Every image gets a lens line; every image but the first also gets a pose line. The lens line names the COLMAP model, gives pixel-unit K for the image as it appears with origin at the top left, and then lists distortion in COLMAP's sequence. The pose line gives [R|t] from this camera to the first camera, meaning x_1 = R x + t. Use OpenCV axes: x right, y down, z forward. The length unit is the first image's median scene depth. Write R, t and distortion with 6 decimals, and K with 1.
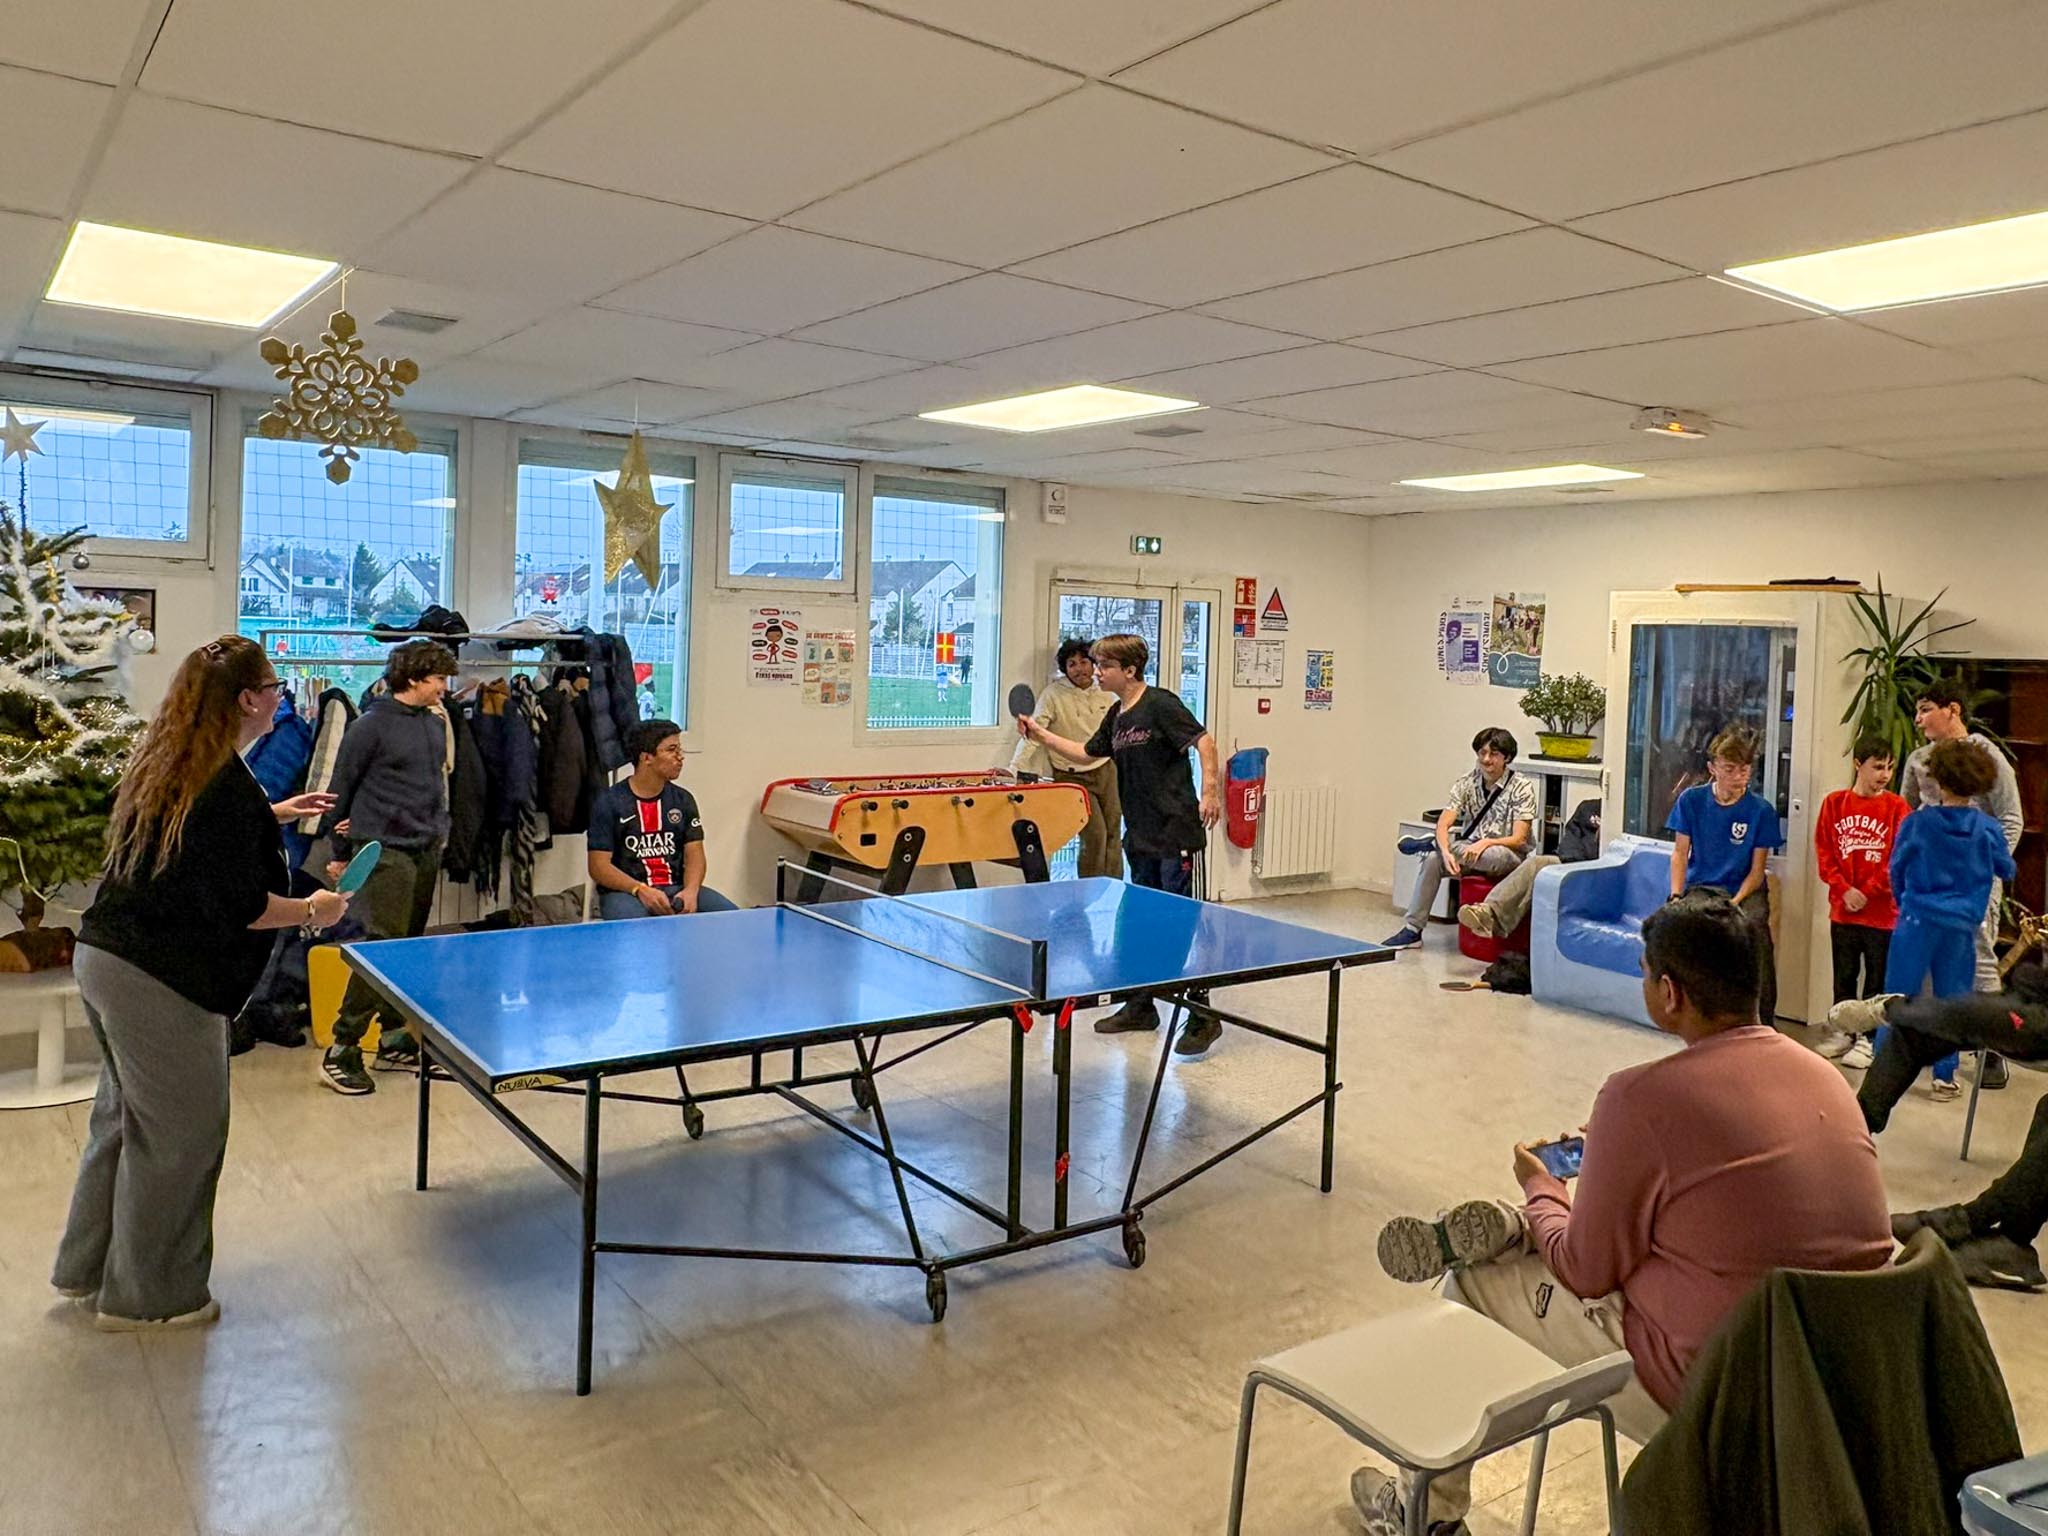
lens RADIAL K [[1510.2, 0, 1024.0], [0, 1510.2, 768.0], [0, 0, 1]] dist [0.002955, 0.000975]
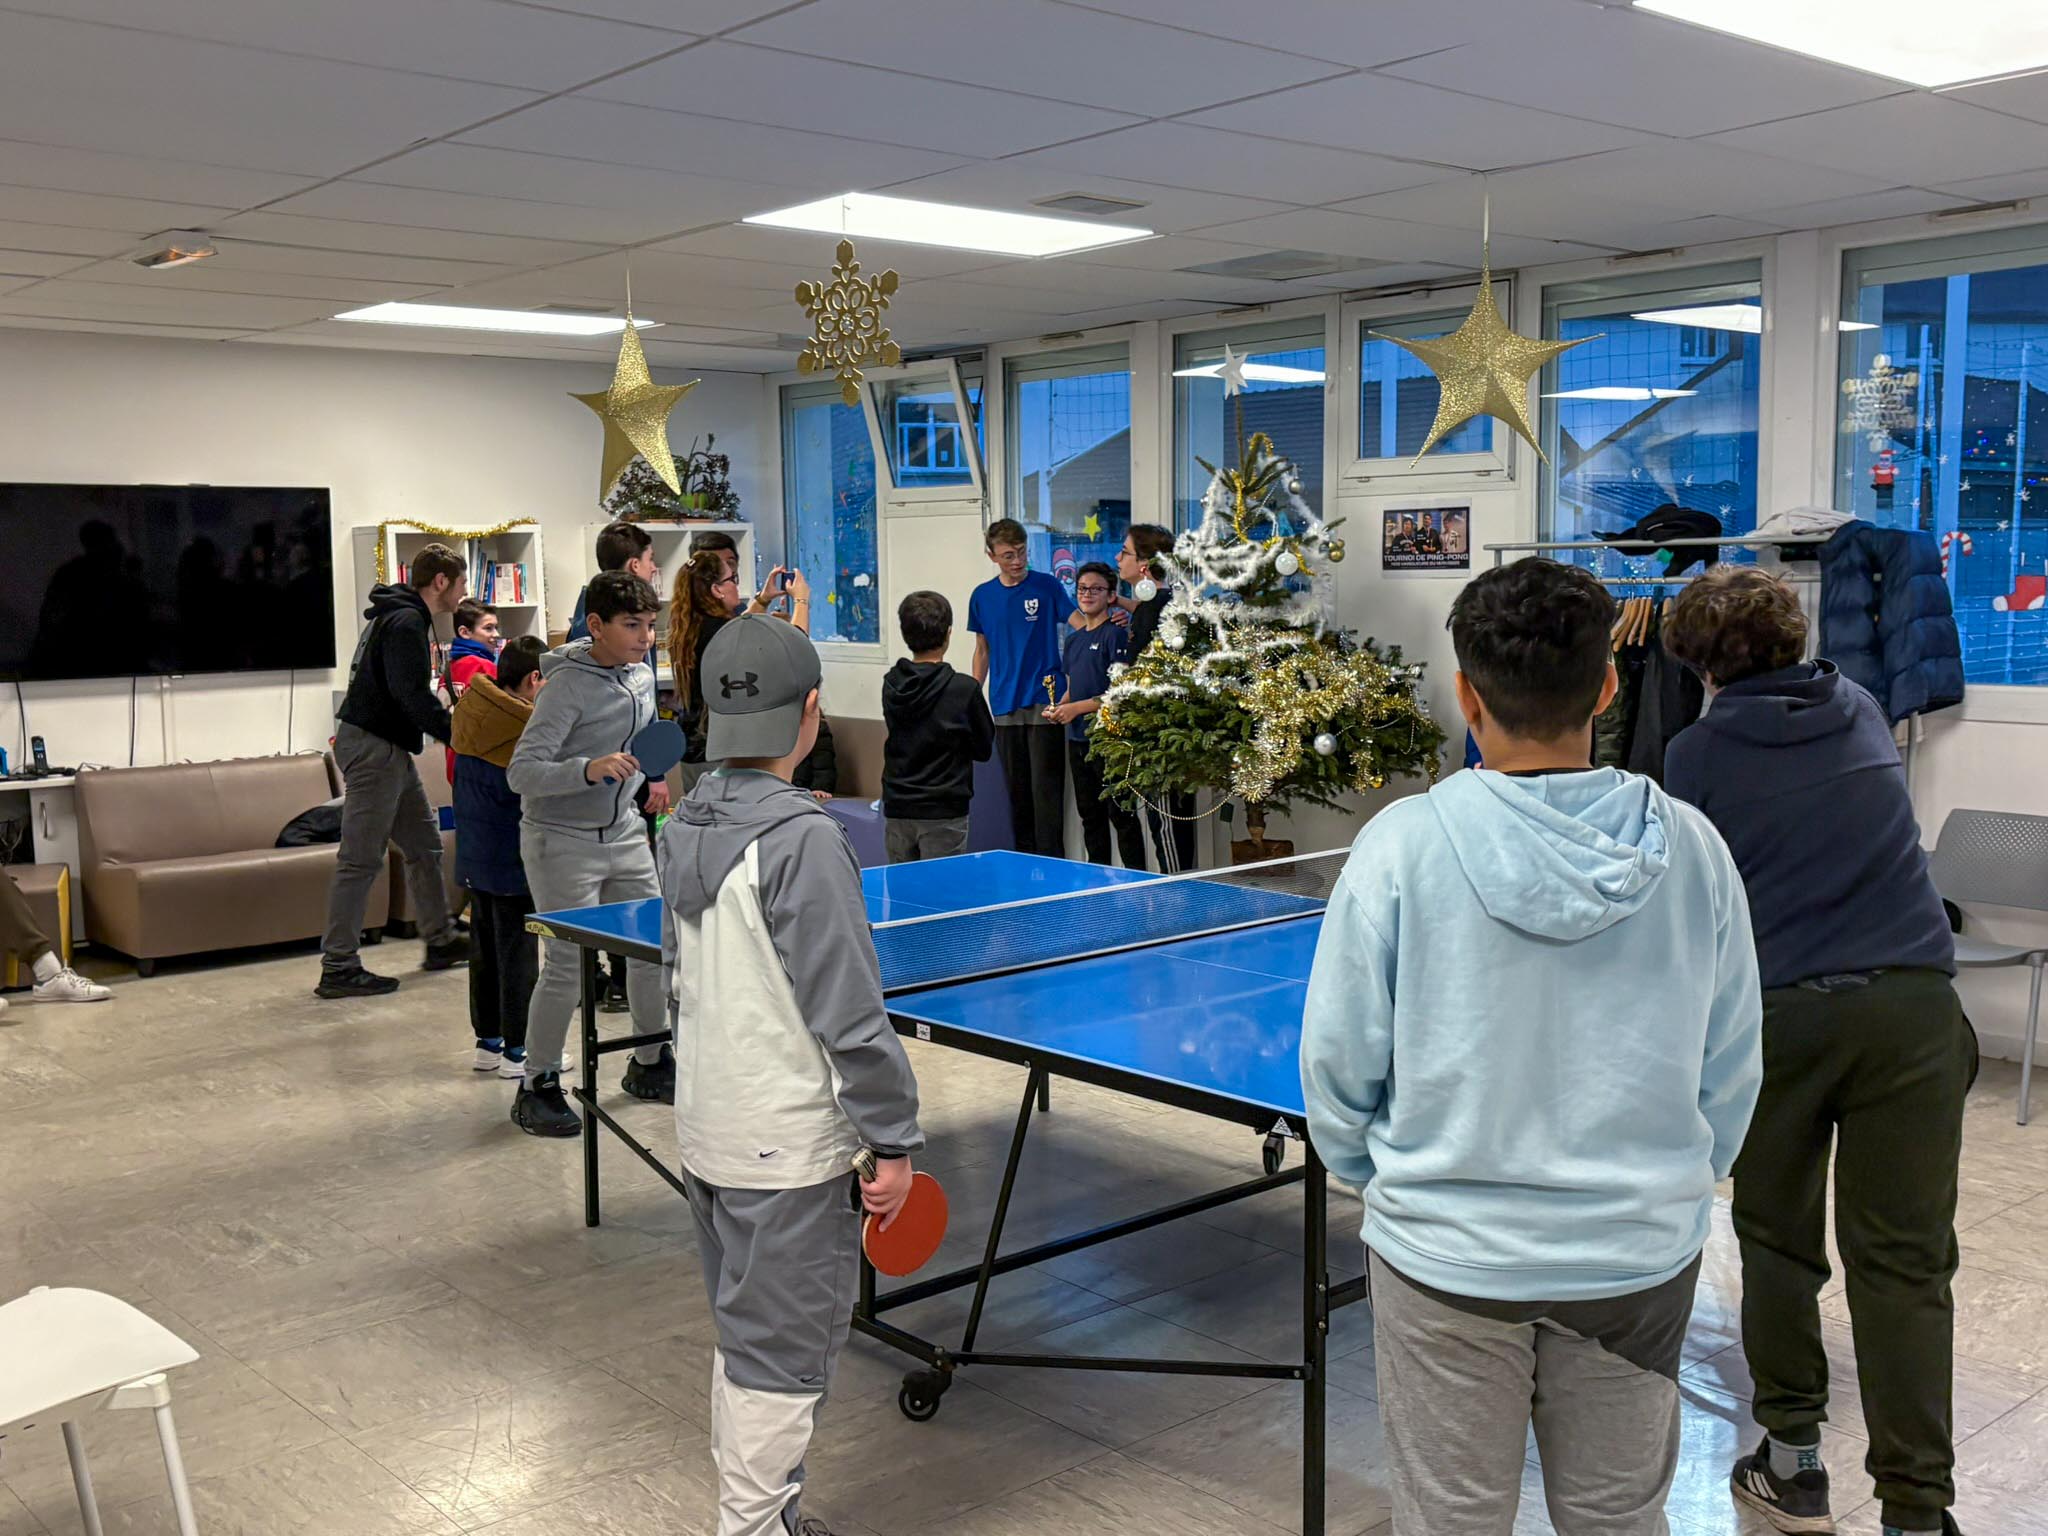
lens RADIAL K [[2014.6, 0, 1024.0], [0, 2014.6, 768.0], [0, 0, 1]] dist [0.139591, -0.364604]
pose [[0.078472, 0.067025, -0.994661, 1.031422], [-0.073491, 0.995412, 0.061278, -0.025539], [0.994204, 0.068290, 0.083038, 1.032180]]
